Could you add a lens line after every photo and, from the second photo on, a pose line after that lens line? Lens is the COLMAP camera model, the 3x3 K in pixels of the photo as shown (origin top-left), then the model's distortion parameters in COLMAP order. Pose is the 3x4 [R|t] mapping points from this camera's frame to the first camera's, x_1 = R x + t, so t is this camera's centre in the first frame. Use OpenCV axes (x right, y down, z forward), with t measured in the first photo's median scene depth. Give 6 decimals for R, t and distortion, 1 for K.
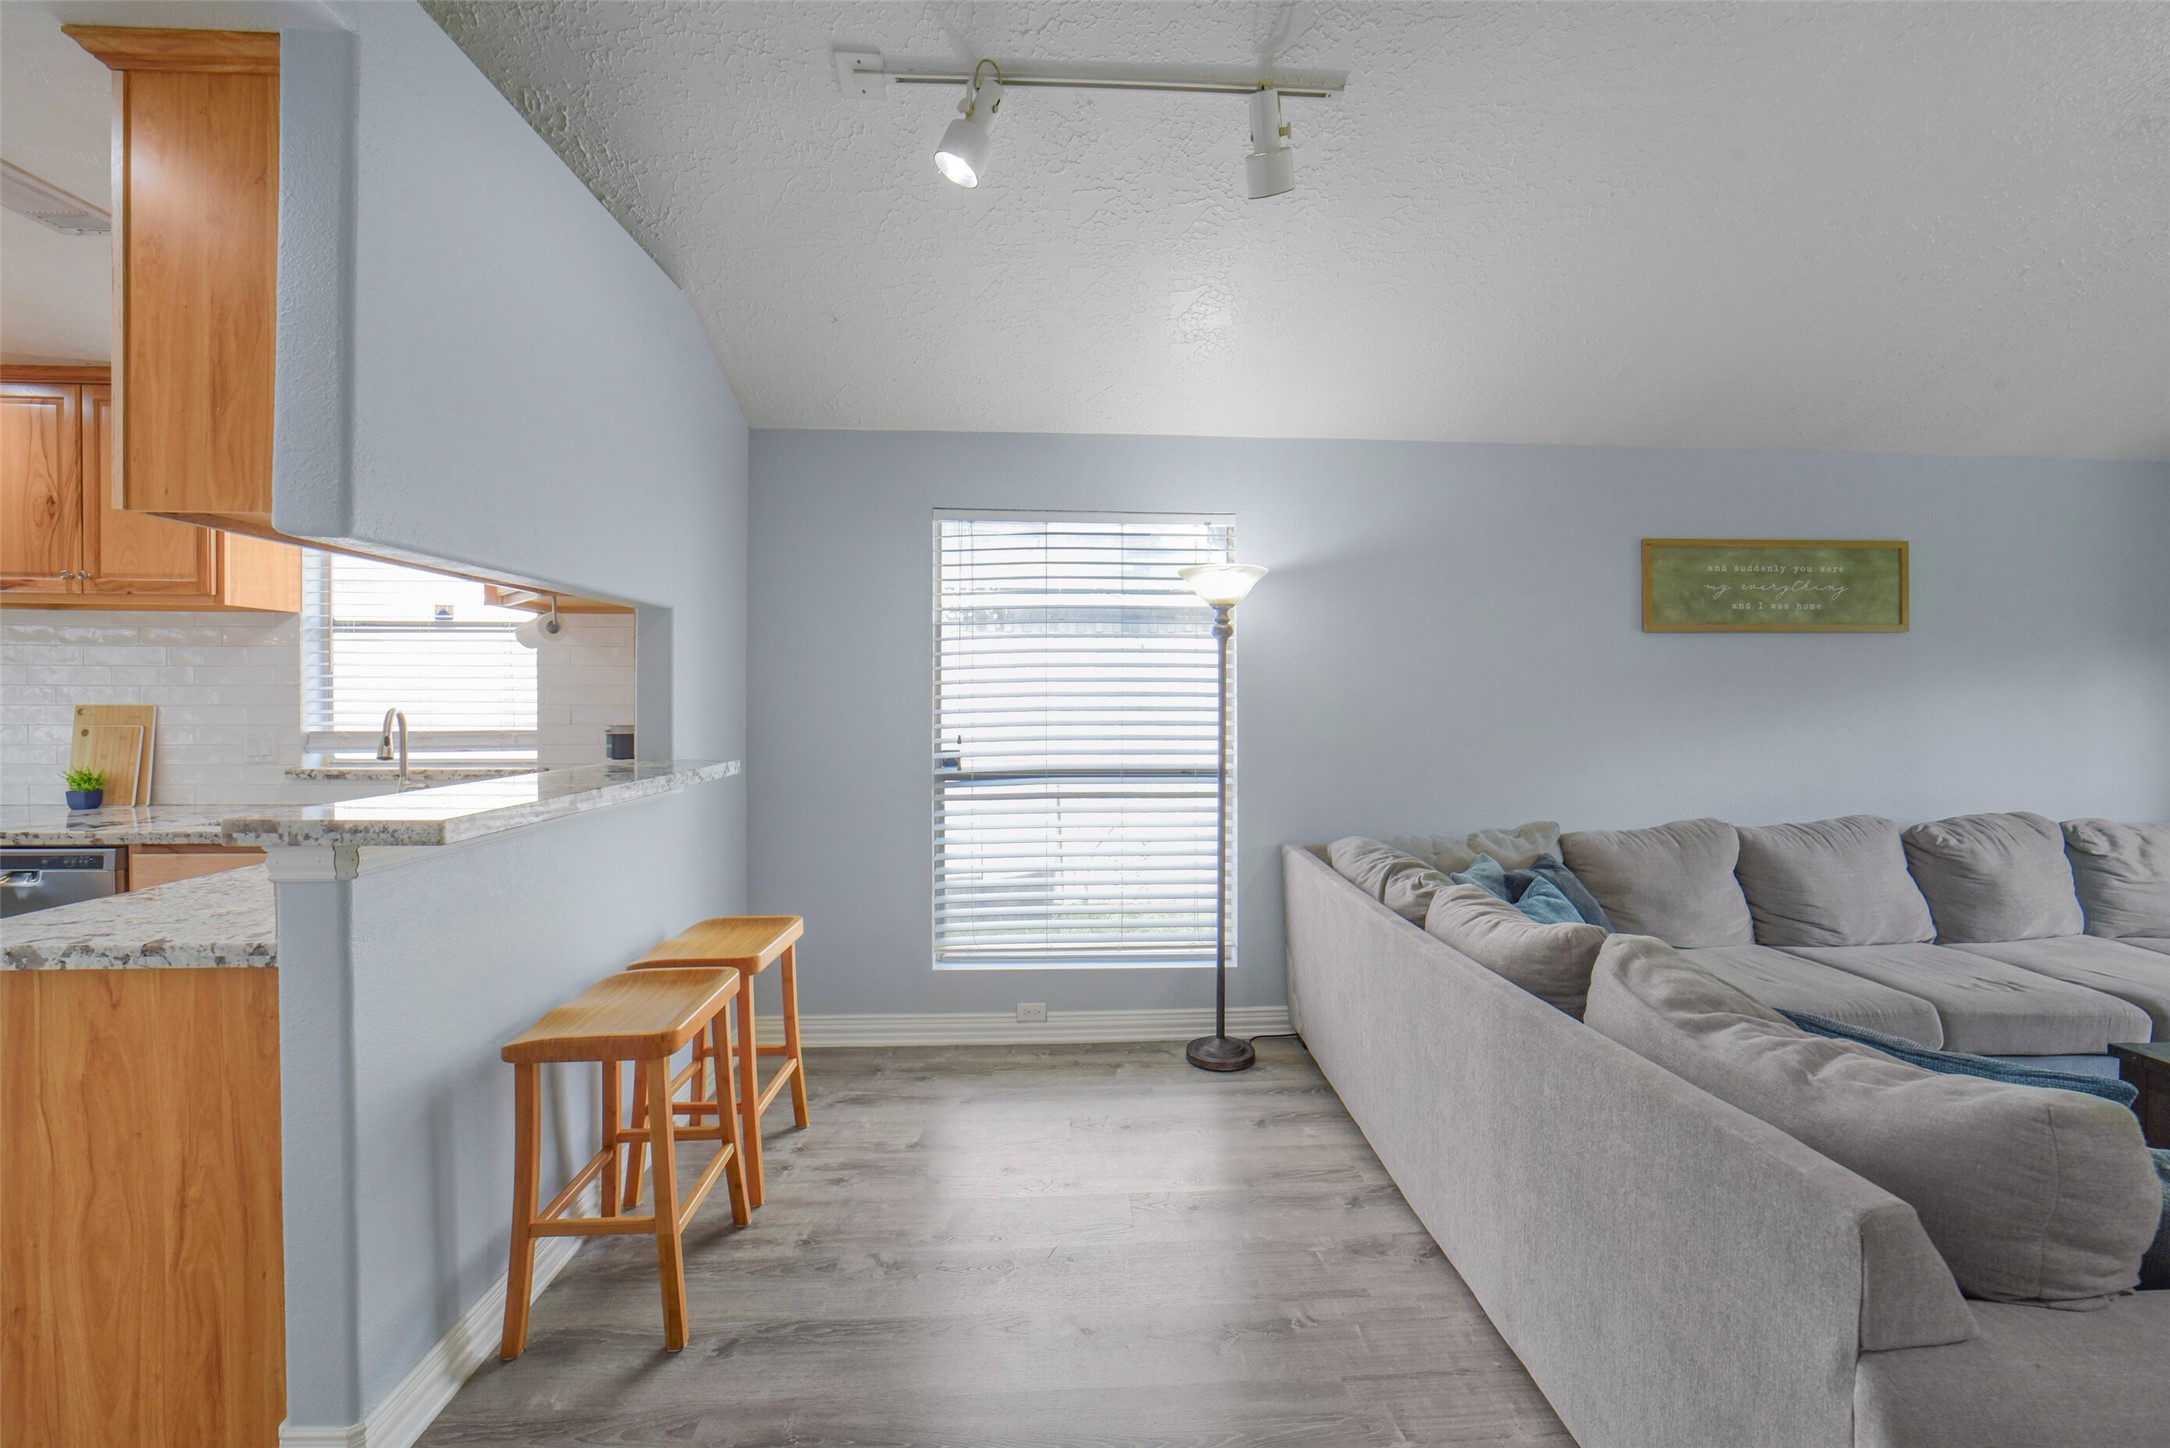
lens RADIAL K [[853.0, 0, 1096.2], [0, 853.0, 711.8], [0, 0, 1]] dist [-0.031781, 0.008848]
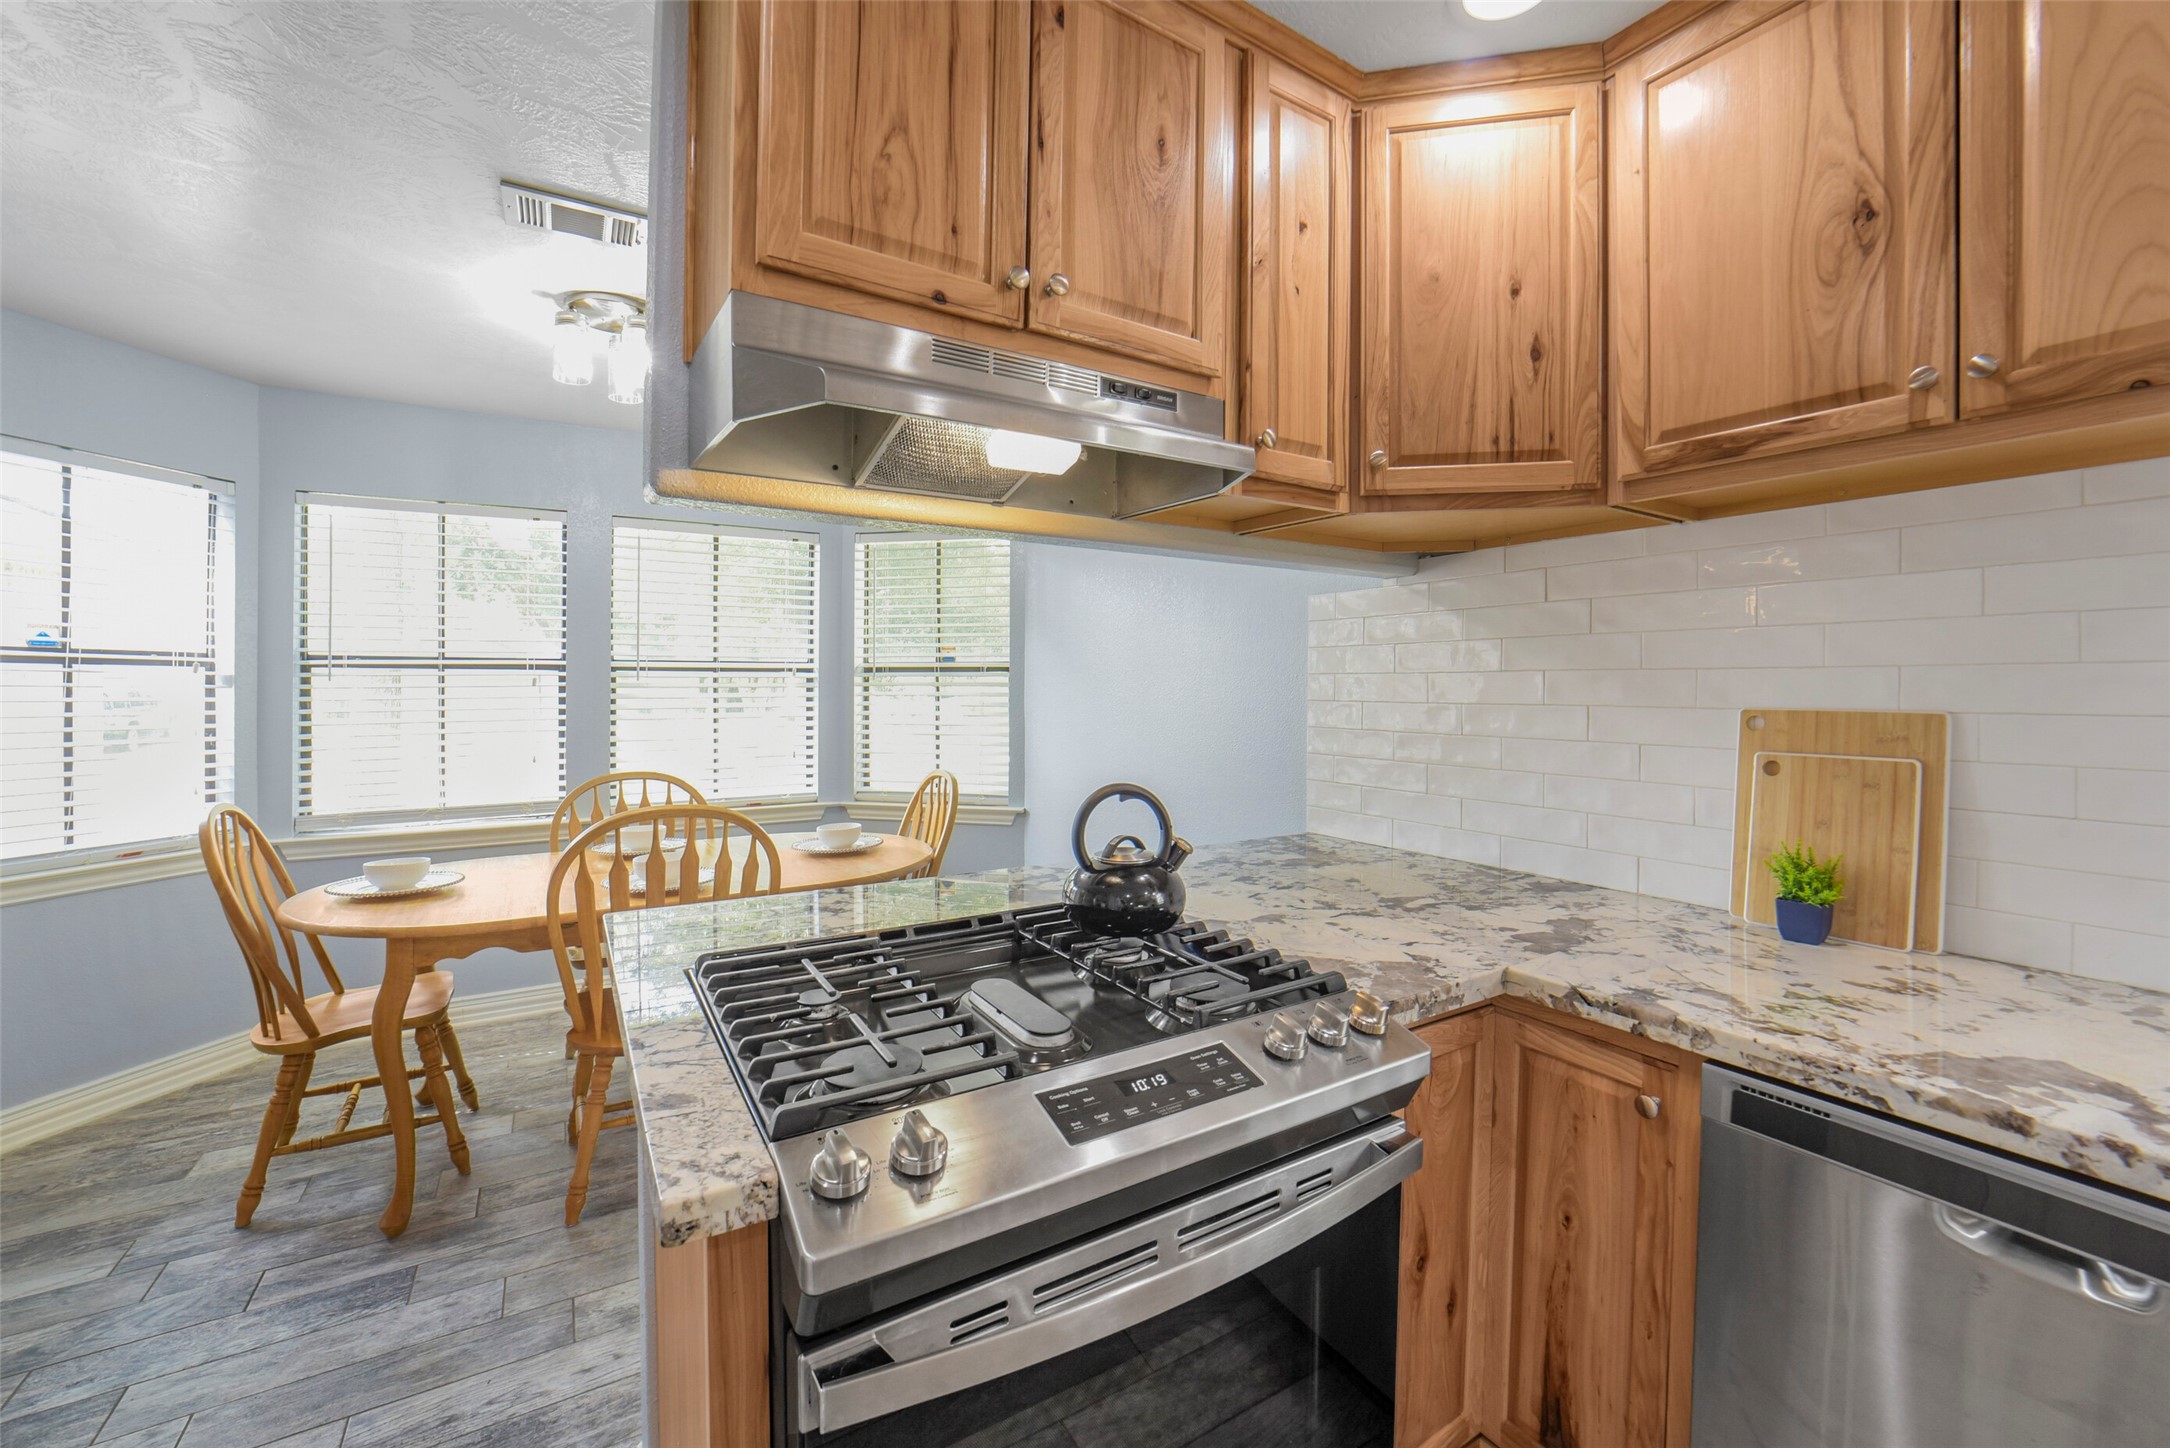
lens RADIAL K [[869.5, 0, 1094.3], [0, 869.5, 695.5], [0, 0, 1]] dist [-0.042203, 0.009806]
pose [[0.485204, 0.004965, -0.874387, -0.966816], [-0.016213, 0.999863, -0.003319, -0.007805], [0.874251, 0.015787, 0.485218, 0.420761]]
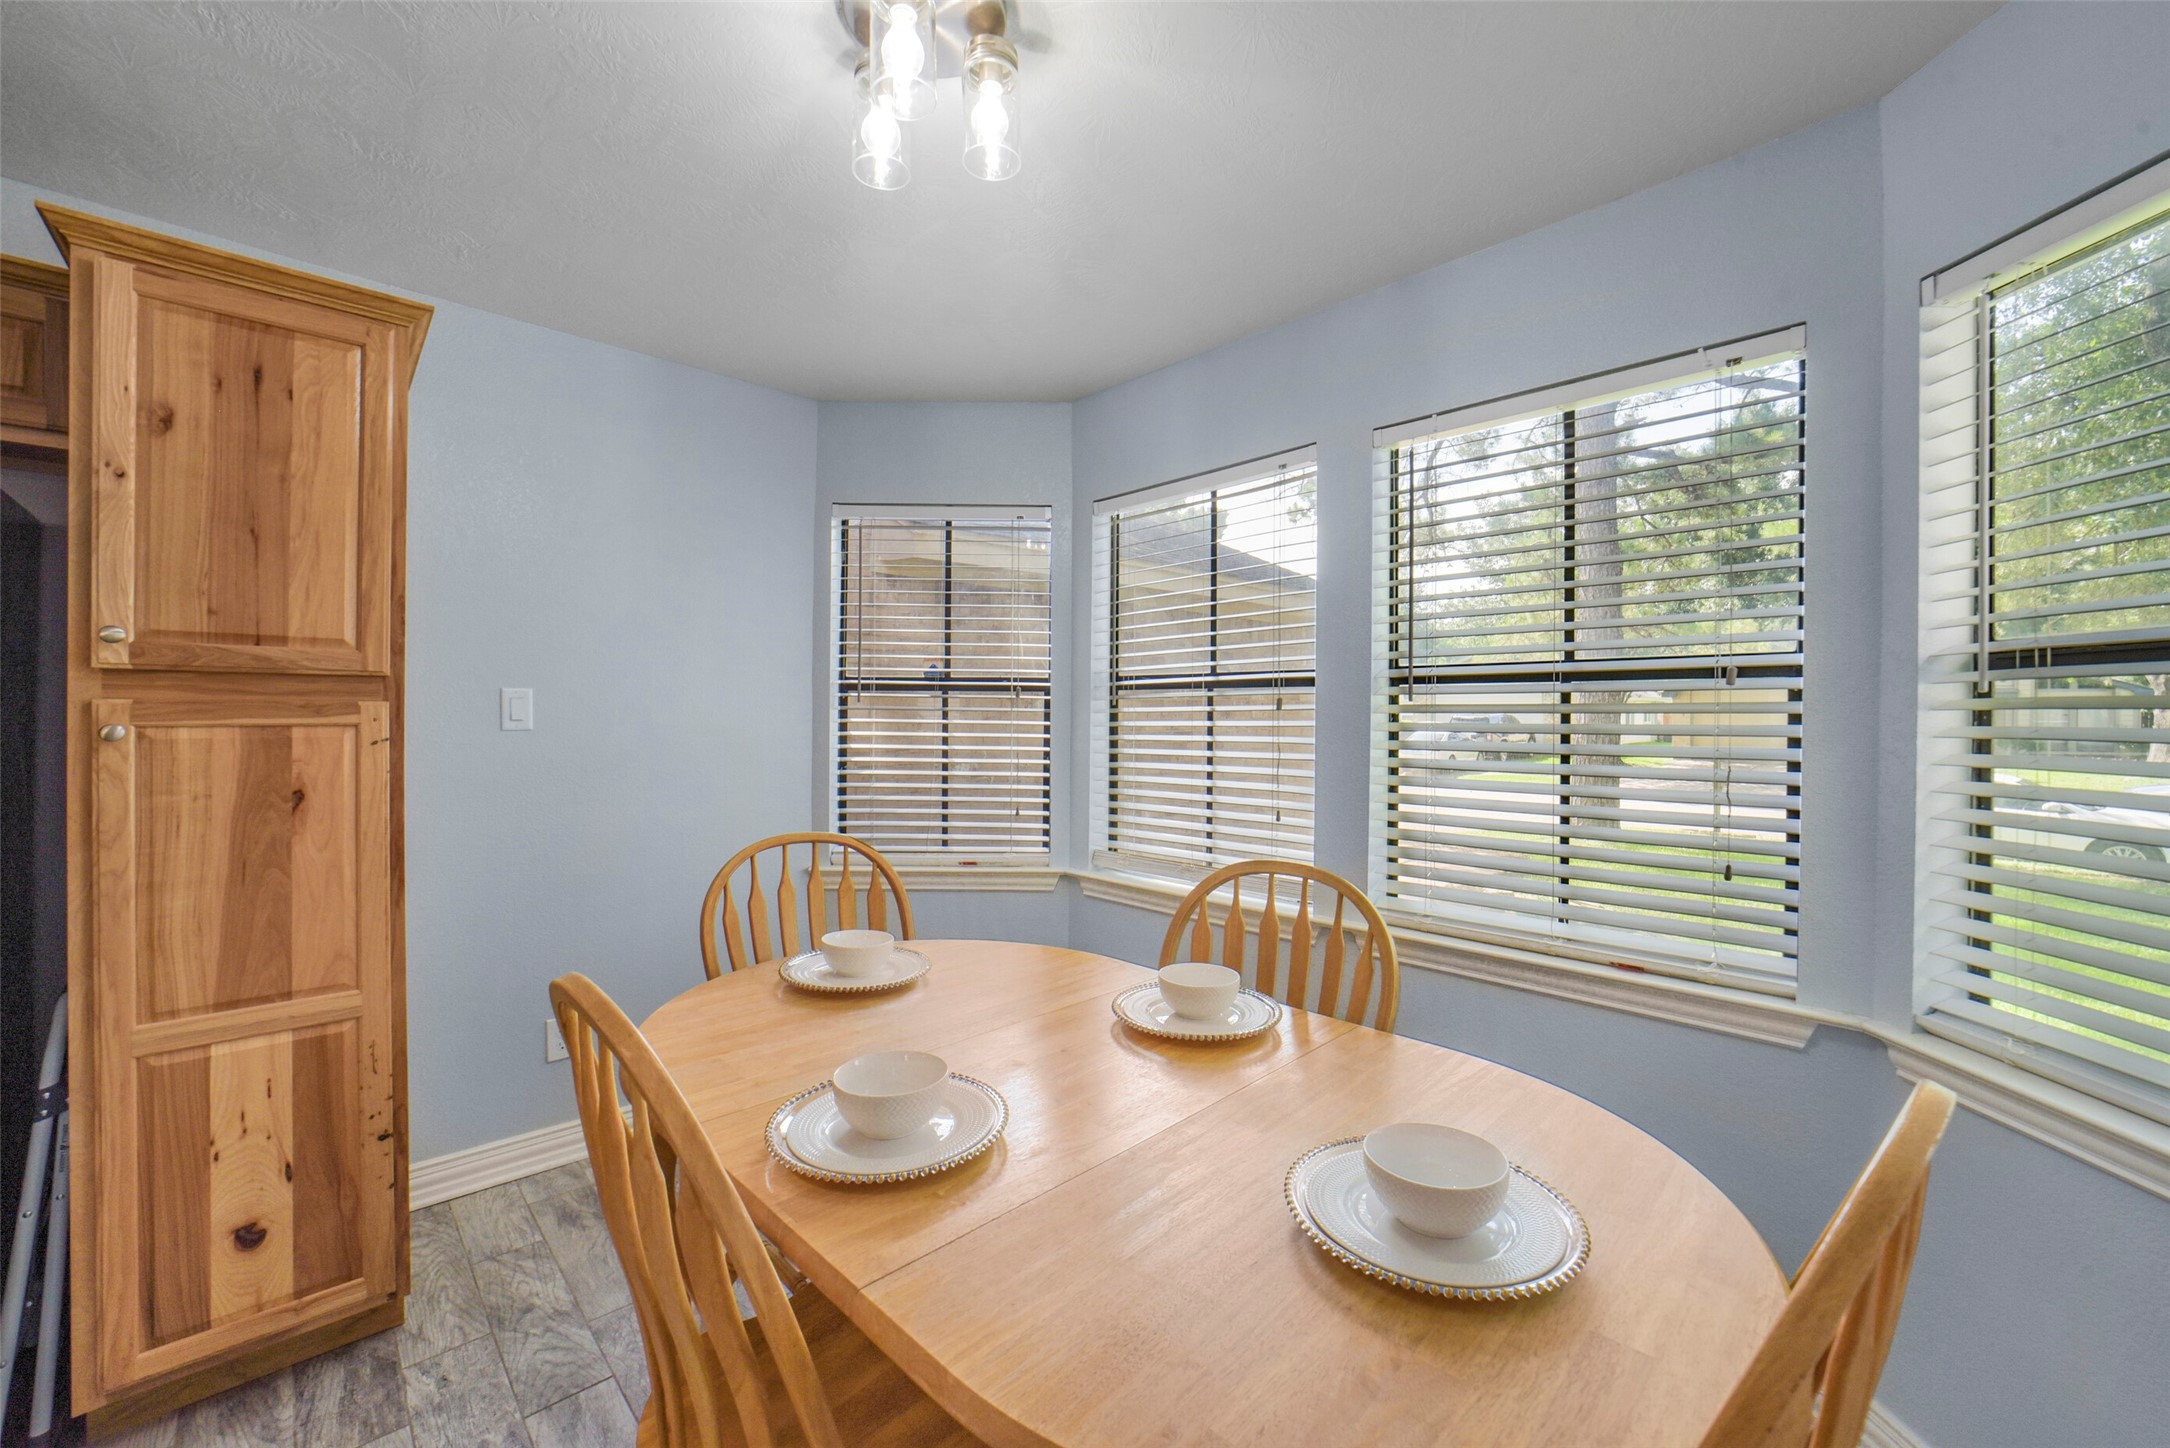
lens RADIAL K [[853.0, 0, 1096.2], [0, 853.0, 711.8], [0, 0, 1]] dist [-0.031781, 0.008848]
pose [[-0.758483, -0.007041, -0.651655, -1.666115], [-0.019187, 0.999749, 0.011531, -0.015542], [0.651411, 0.021249, -0.758428, 0.786992]]
